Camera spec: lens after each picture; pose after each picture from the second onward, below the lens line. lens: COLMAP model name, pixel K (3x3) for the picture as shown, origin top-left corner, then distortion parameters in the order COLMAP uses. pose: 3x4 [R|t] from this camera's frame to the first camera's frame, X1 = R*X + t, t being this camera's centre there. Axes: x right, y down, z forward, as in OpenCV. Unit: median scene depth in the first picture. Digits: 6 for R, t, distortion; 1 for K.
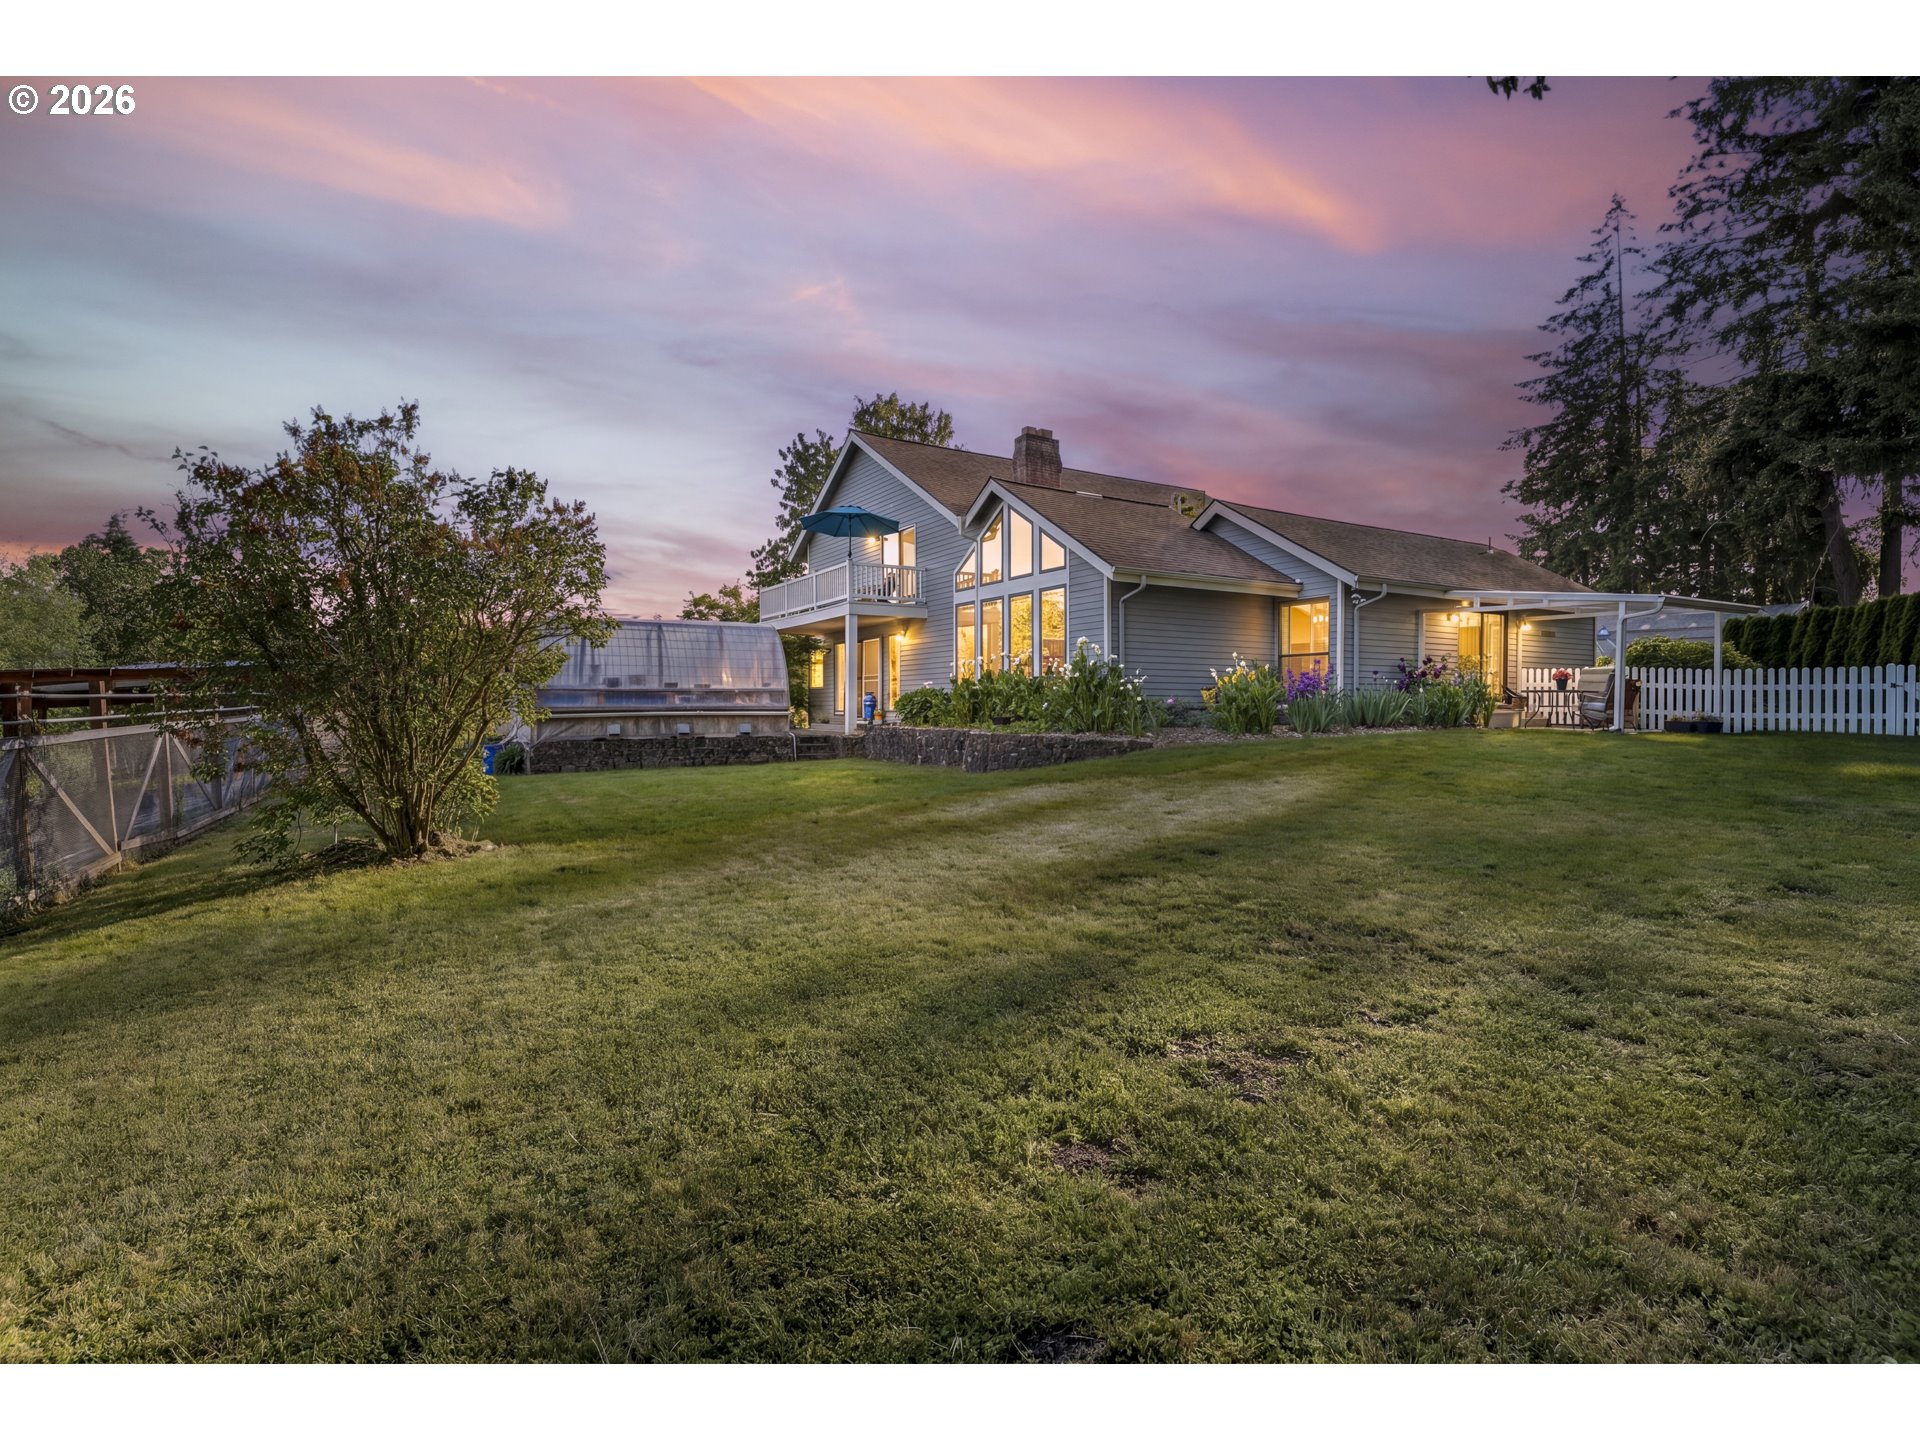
lens RADIAL K [[876.5, 0, 960.0], [0, 876.5, 720.0], [0, 0, 1]] dist [0.000592, -0.000086]
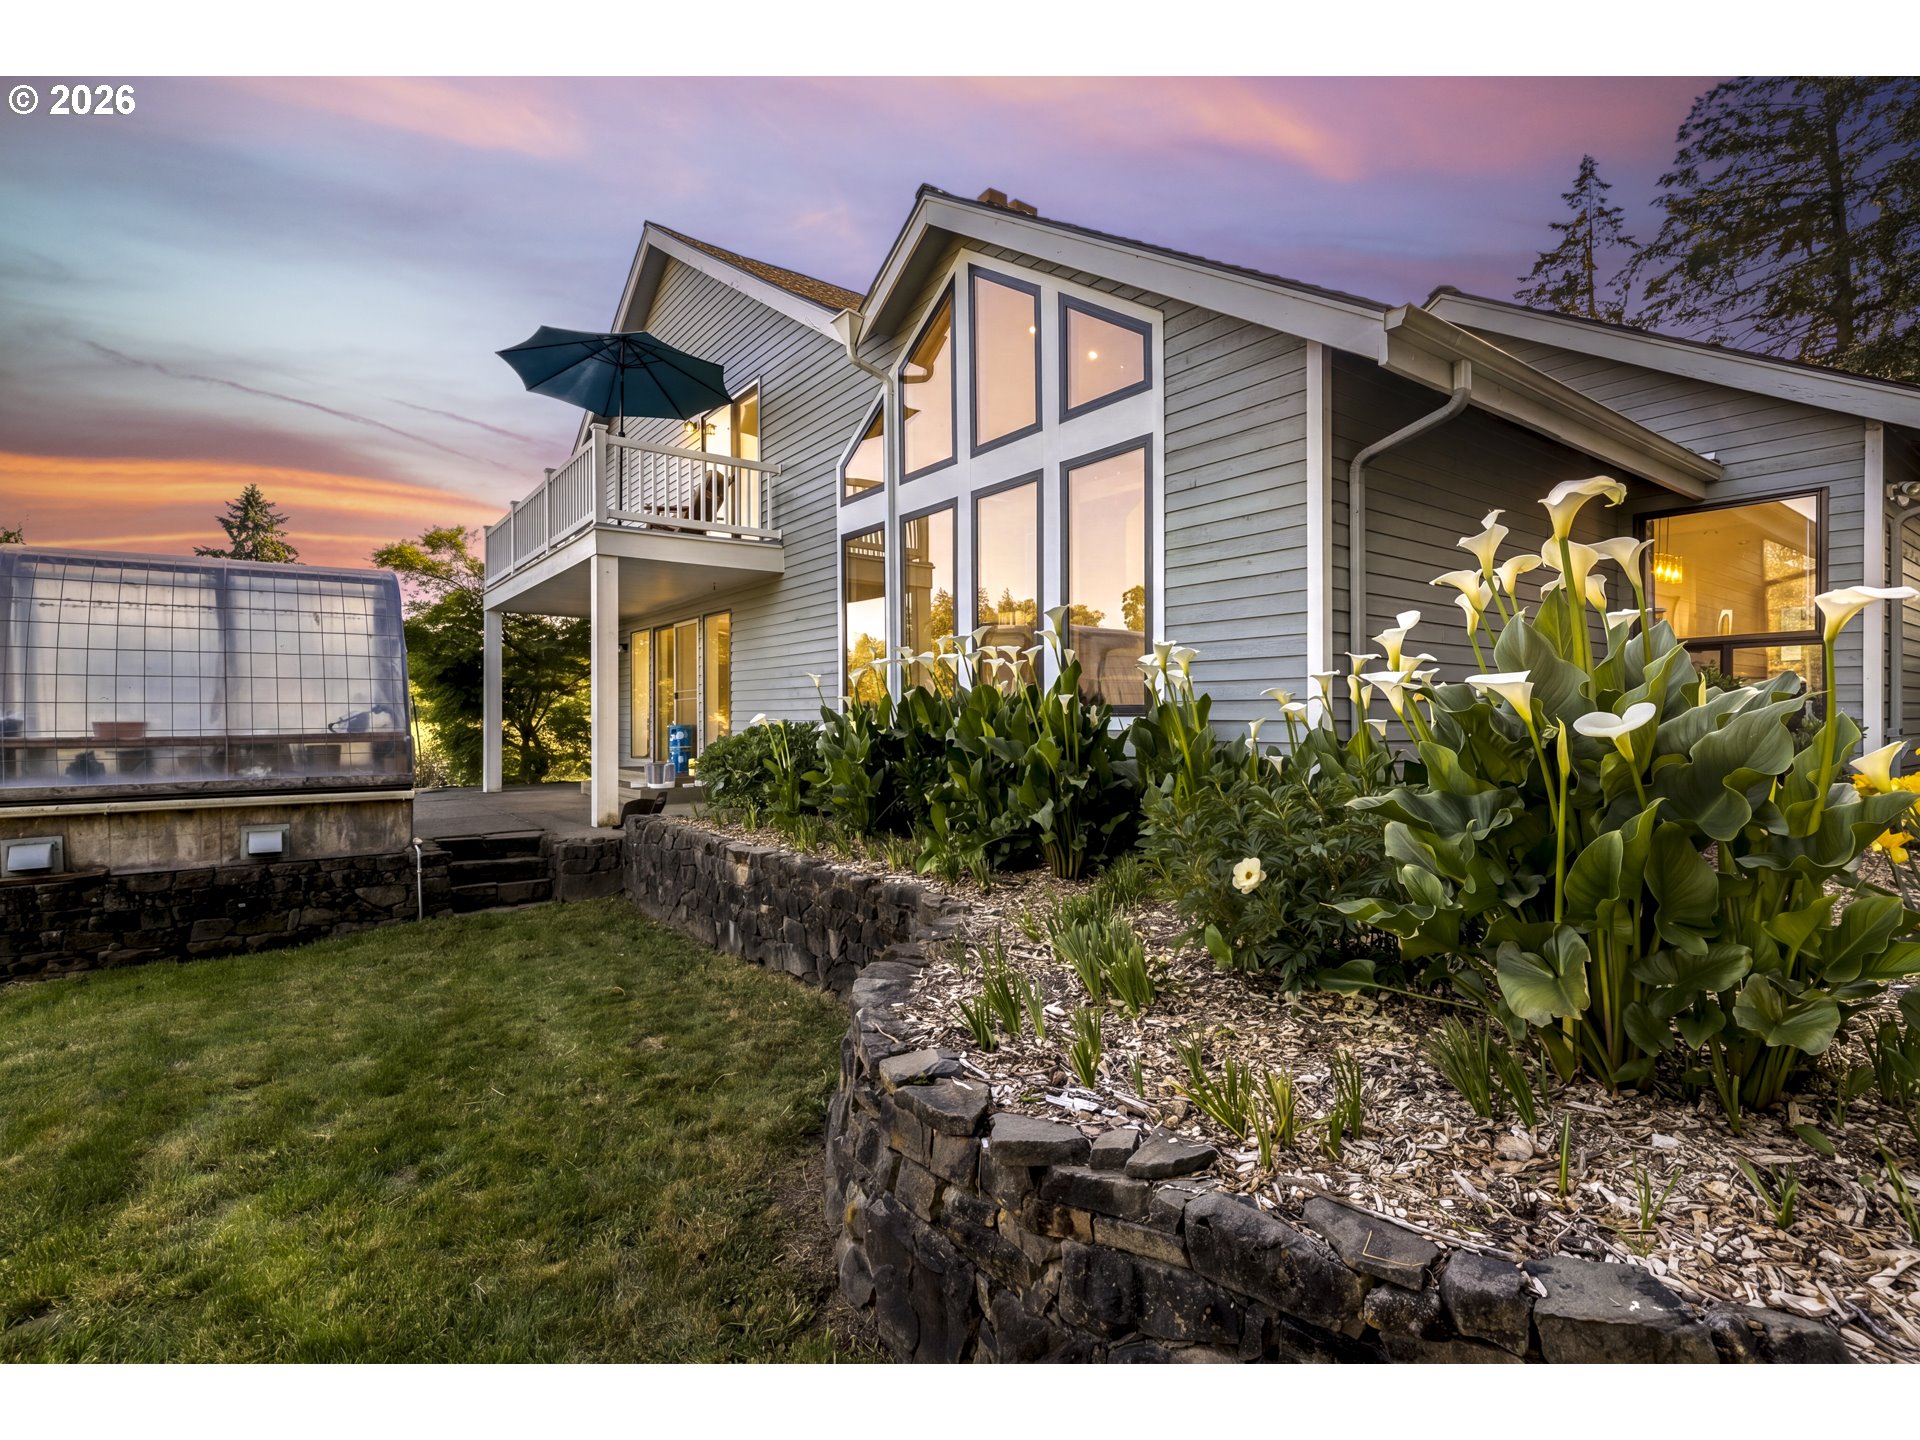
lens RADIAL K [[876.5, 0, 960.0], [0, 876.5, 720.0], [0, 0, 1]] dist [0.000592, -0.000086]
pose [[0.994842, -0.005385, 0.101297, 0.009930], [0.006305, 0.999942, -0.008769, -0.036103], [-0.101244, 0.009362, 0.994818, 0.578367]]
